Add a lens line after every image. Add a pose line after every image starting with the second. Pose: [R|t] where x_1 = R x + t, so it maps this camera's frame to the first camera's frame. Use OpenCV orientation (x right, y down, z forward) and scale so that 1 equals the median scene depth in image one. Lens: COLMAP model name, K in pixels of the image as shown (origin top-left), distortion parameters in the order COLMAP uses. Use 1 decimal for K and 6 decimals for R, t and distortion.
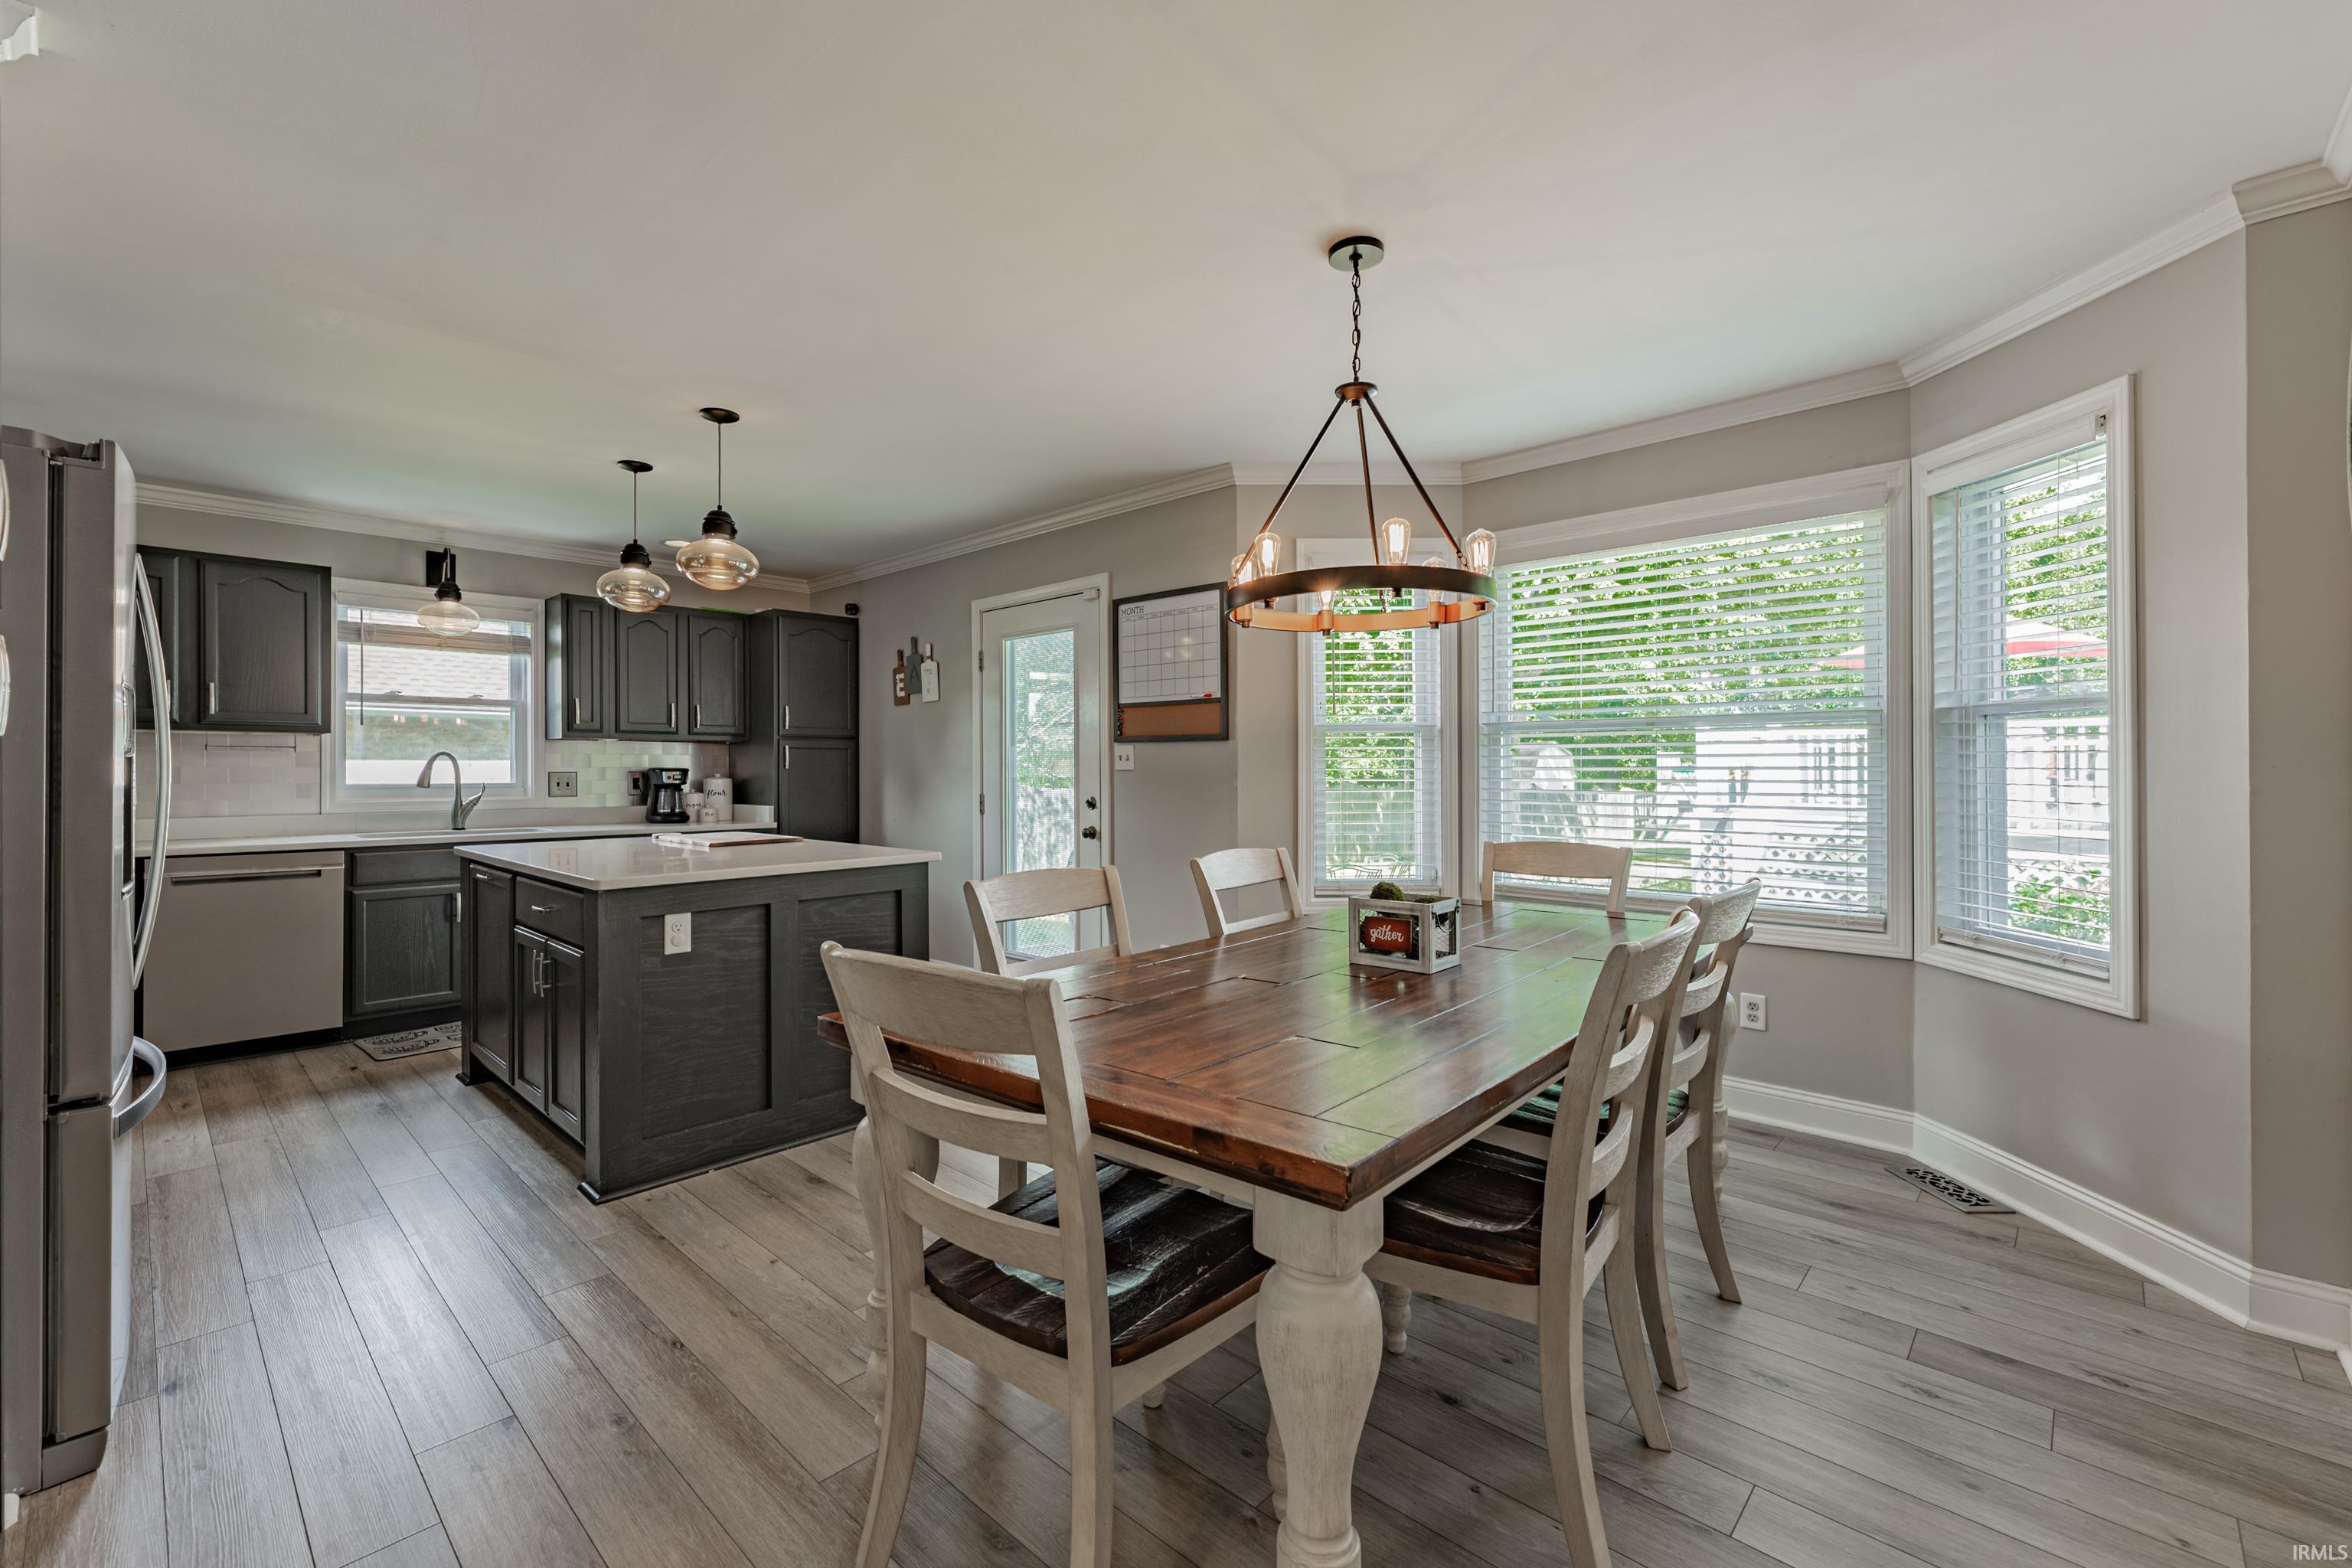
lens RADIAL K [[984.8, 0, 1162.8], [0, 984.8, 770.3], [0, 0, 1]] dist [0.001034, 0.000199]
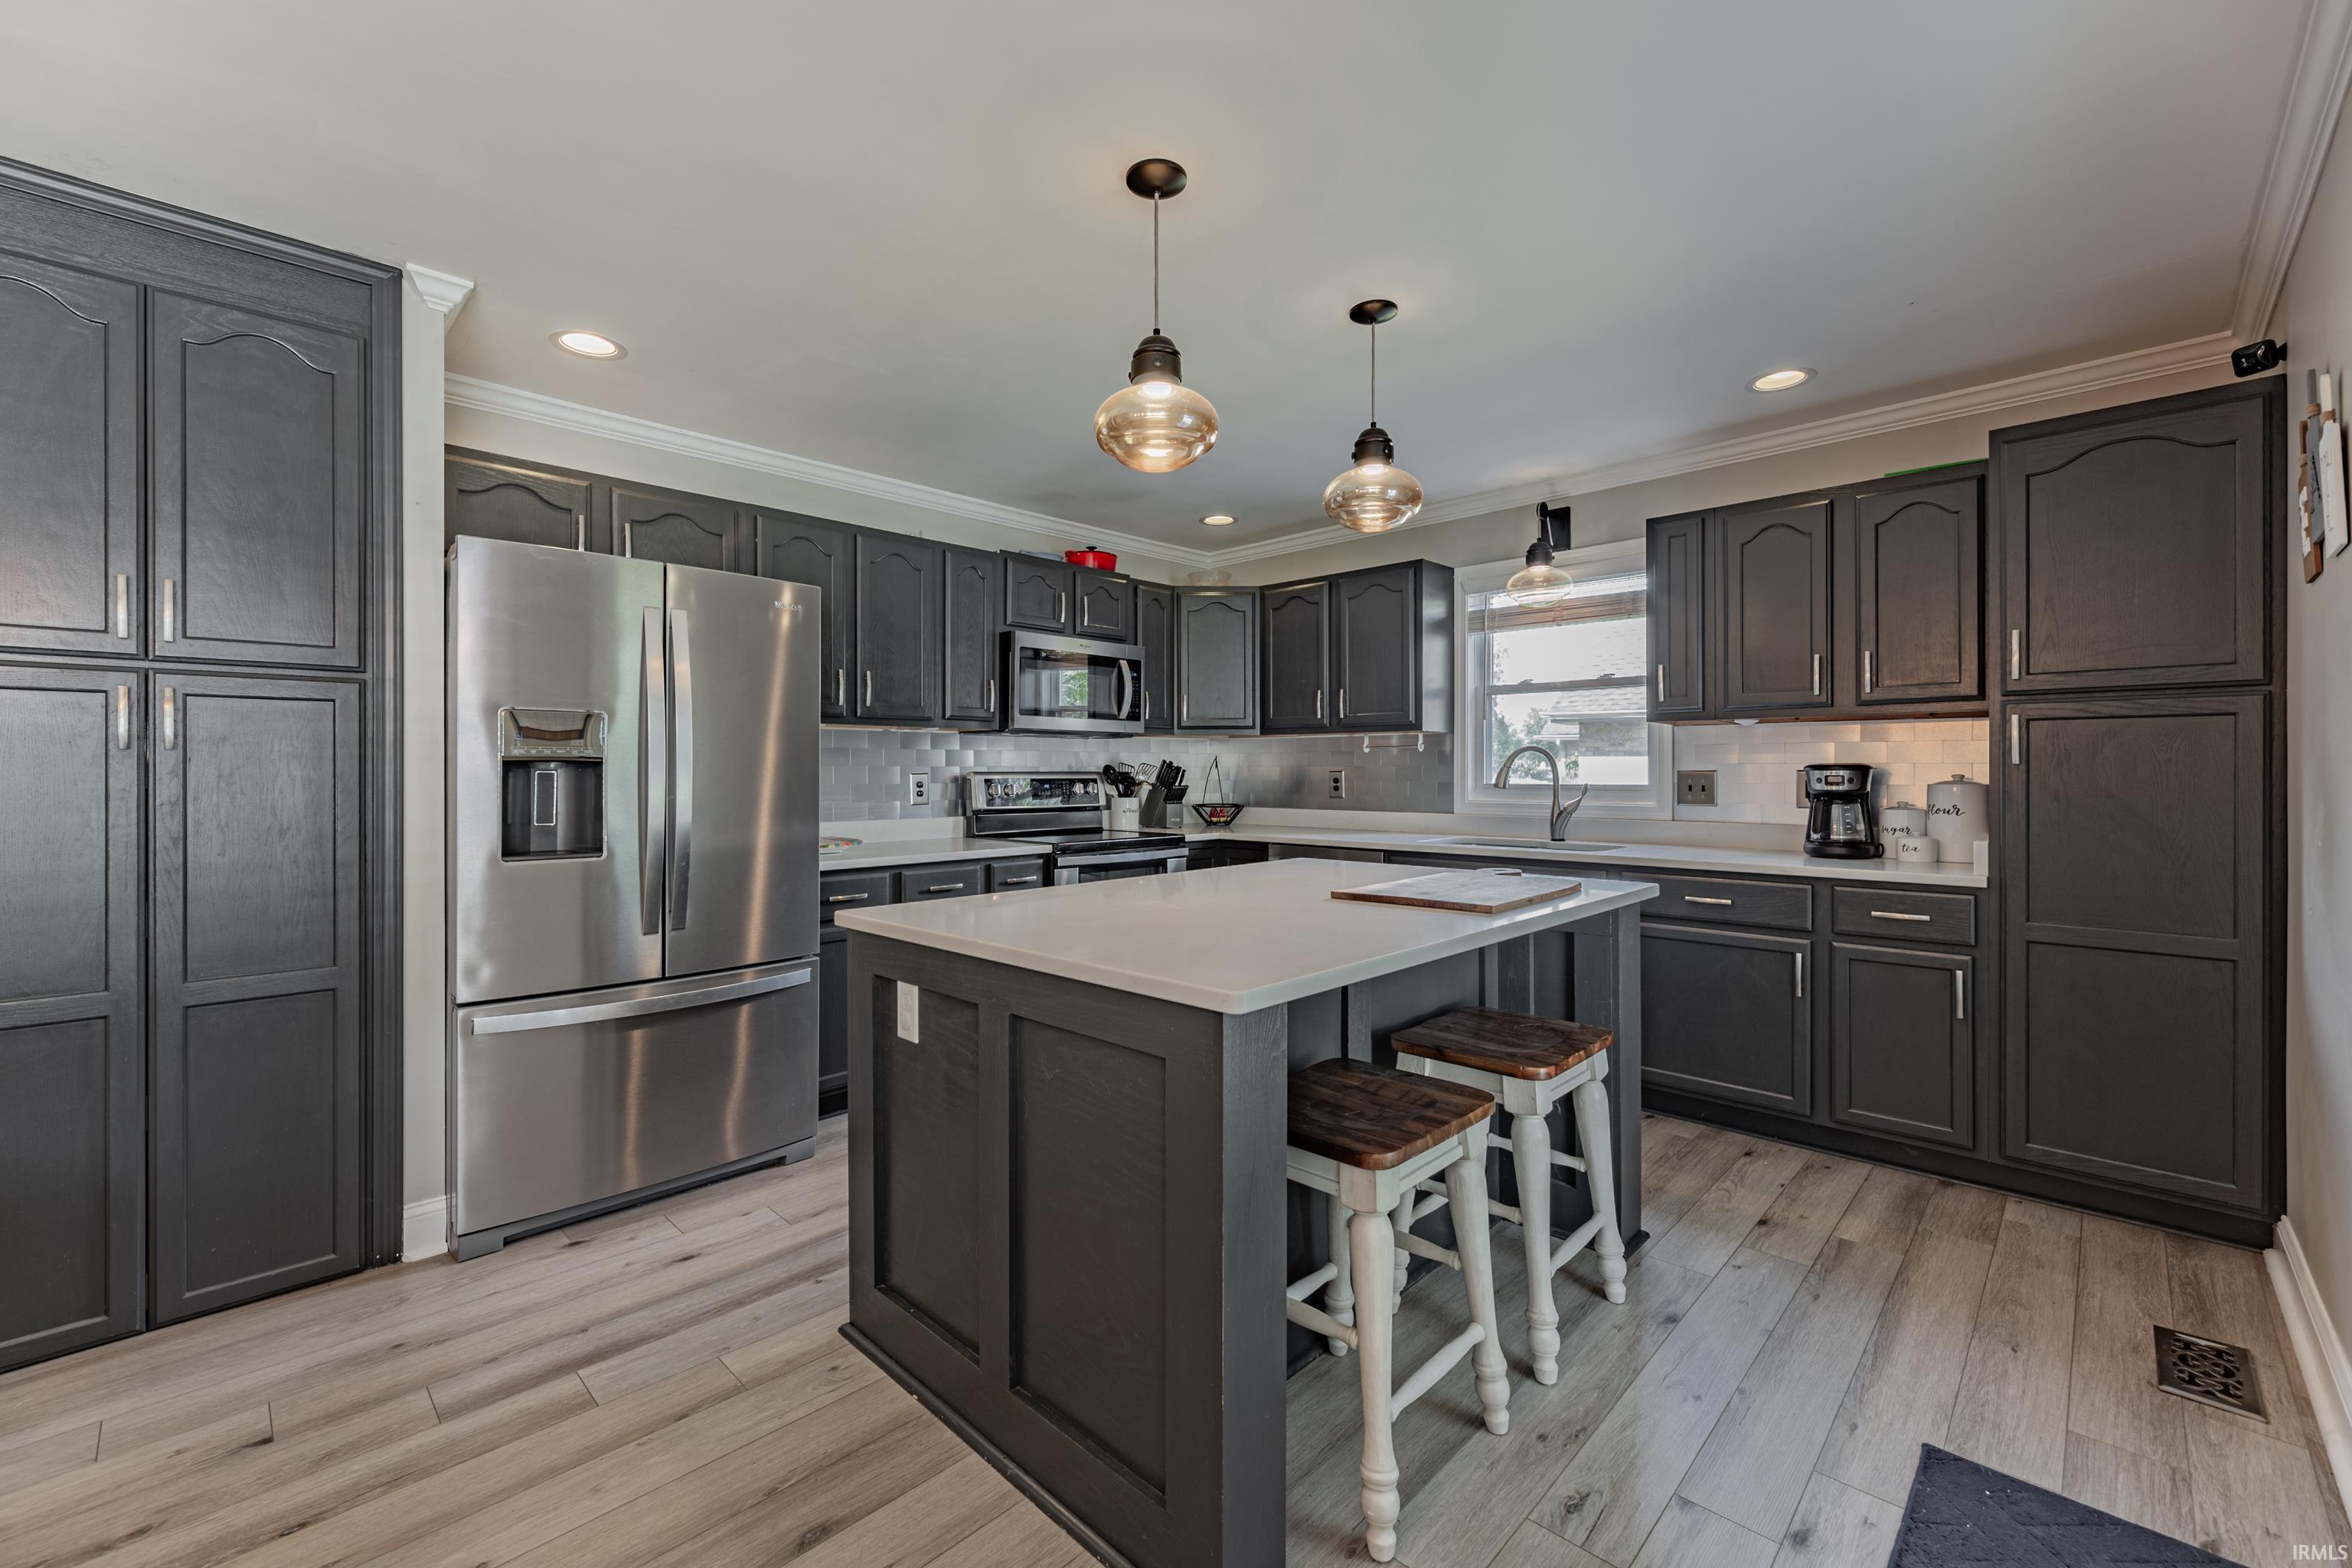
lens RADIAL K [[960.2, 0, 1163.9], [0, 960.2, 771.2], [0, 0, 1]] dist [0.000802, -0.000026]
pose [[-0.020629, 0.002731, -0.999783, 0.096231], [0.001502, 0.999995, 0.002701, -0.000370], [0.999786, -0.001446, -0.020633, 0.705206]]
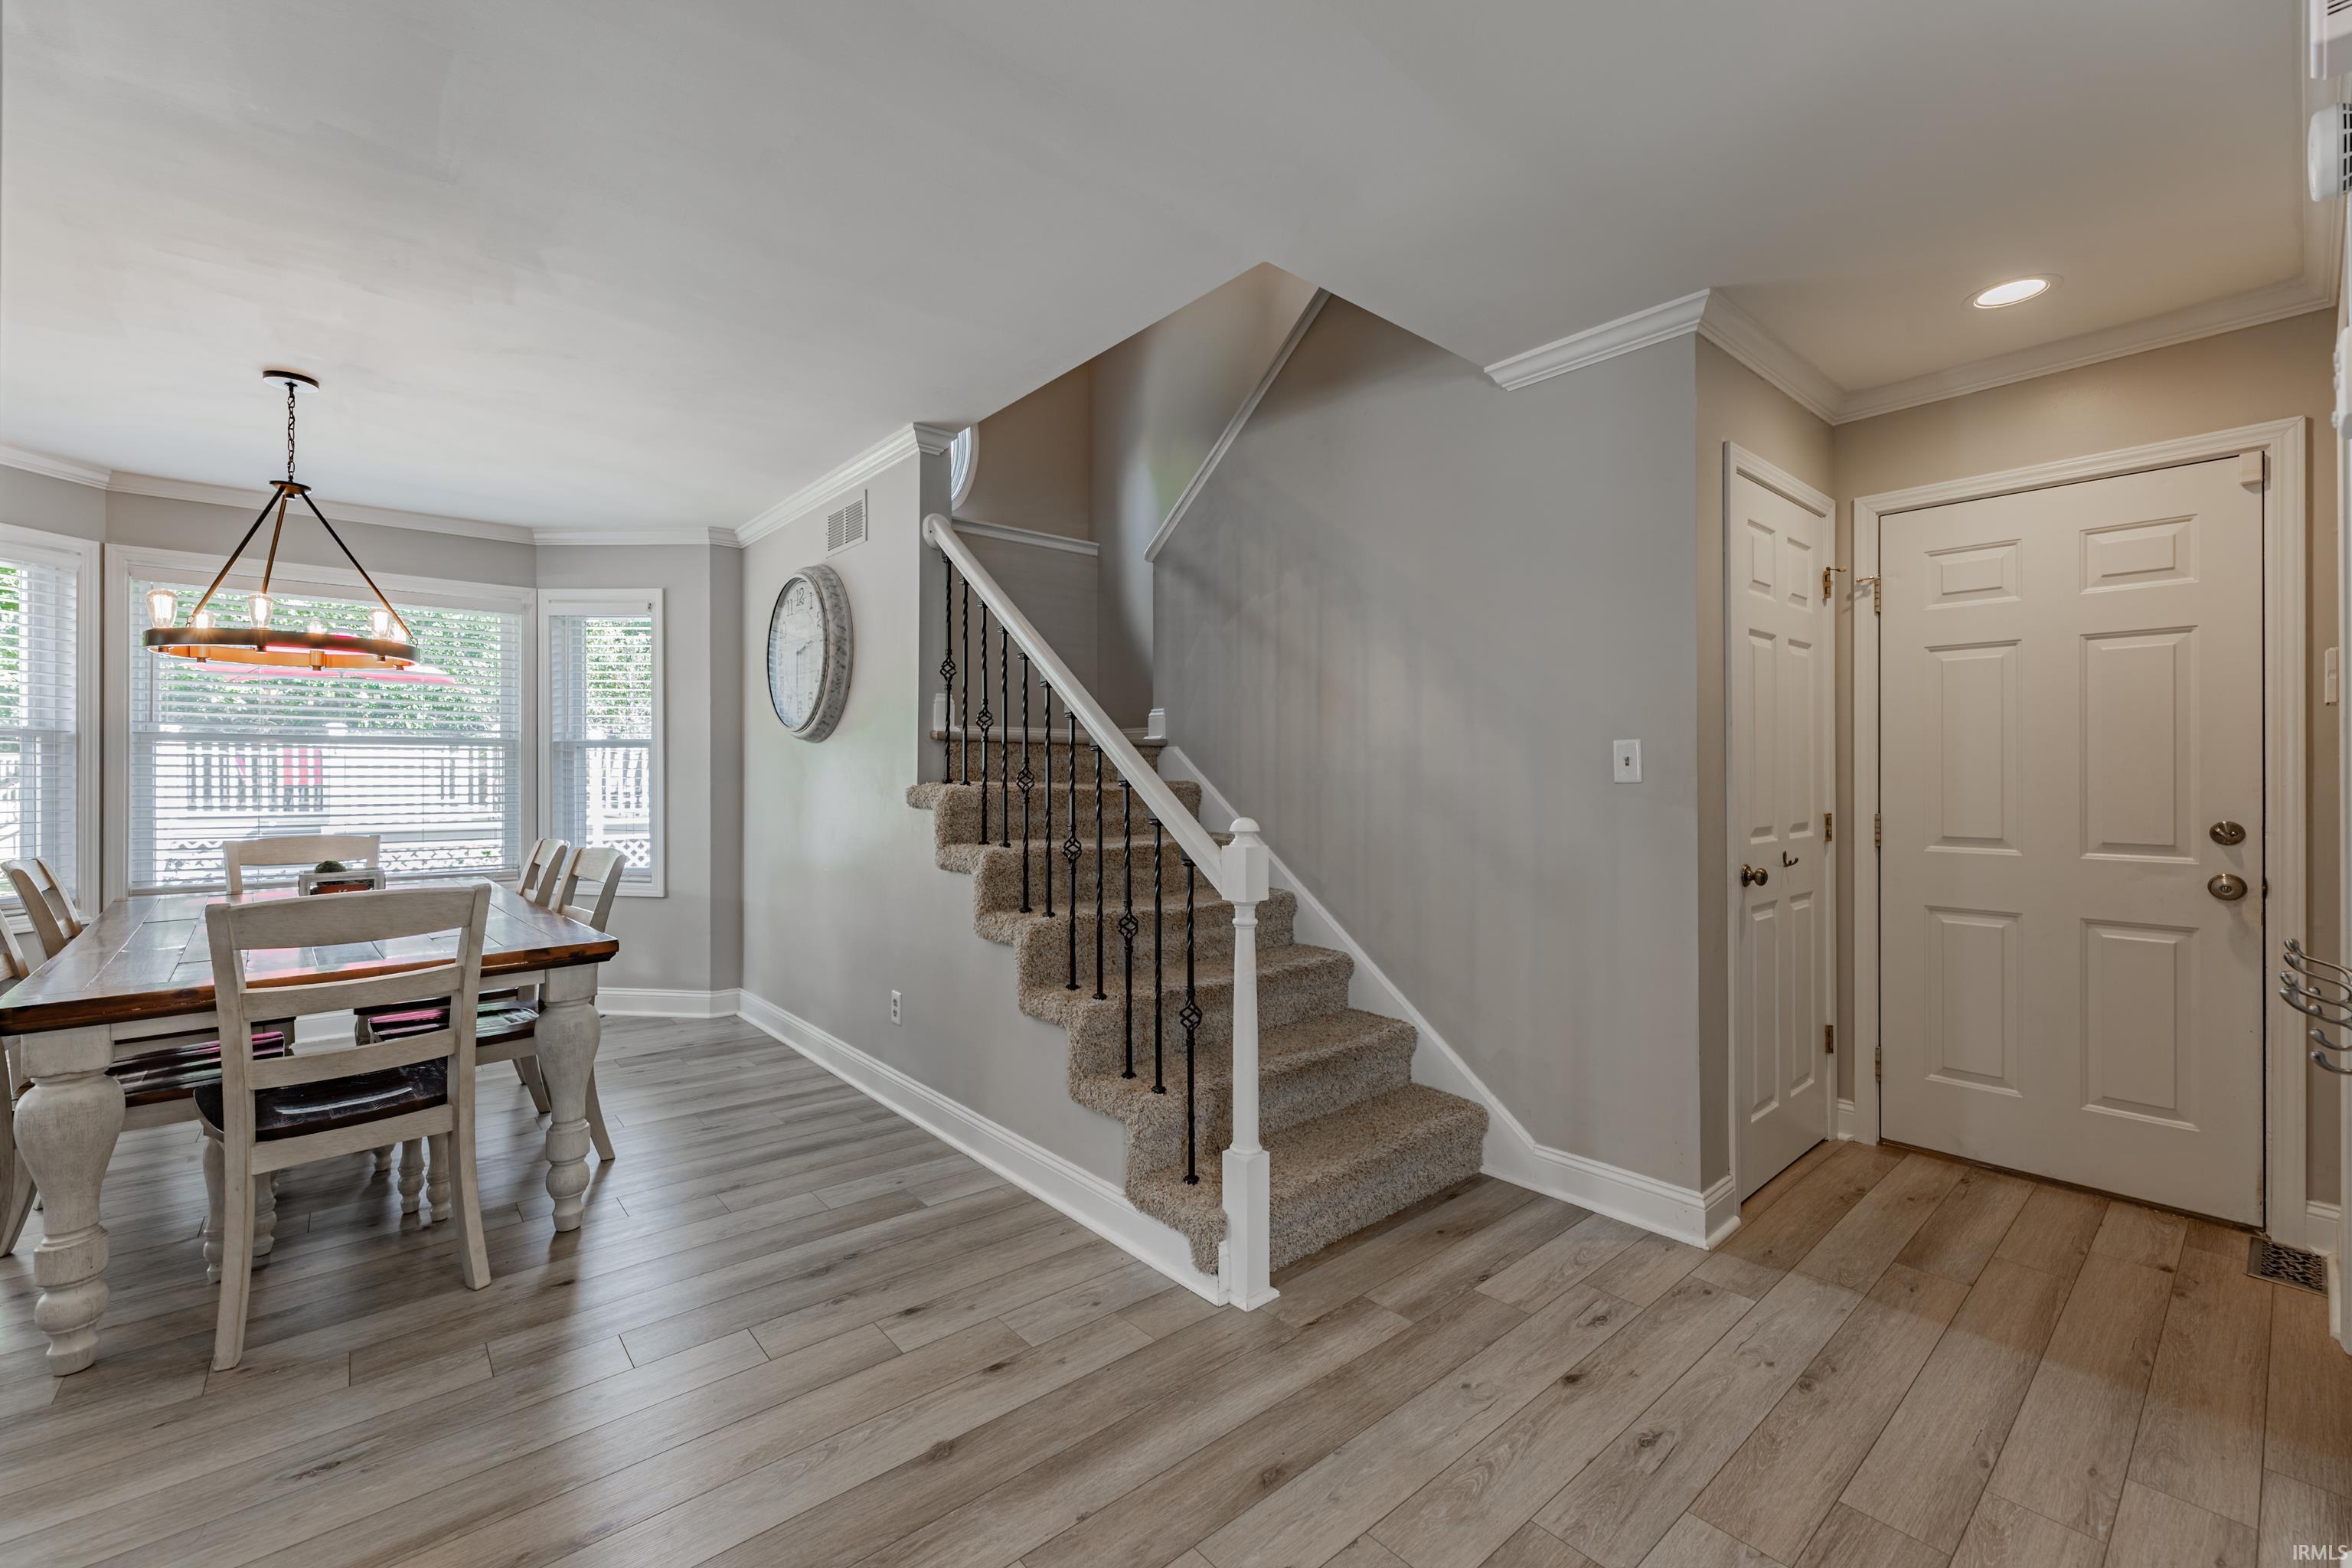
lens RADIAL K [[960.2, 0, 1163.9], [0, 960.2, 771.2], [0, 0, 1]] dist [0.000802, -0.000026]
pose [[0.112670, 0.008148, 0.993599, -0.440447], [-0.000424, 0.999967, -0.008152, 0.000411], [-0.993632, 0.000497, 0.112669, -0.136540]]
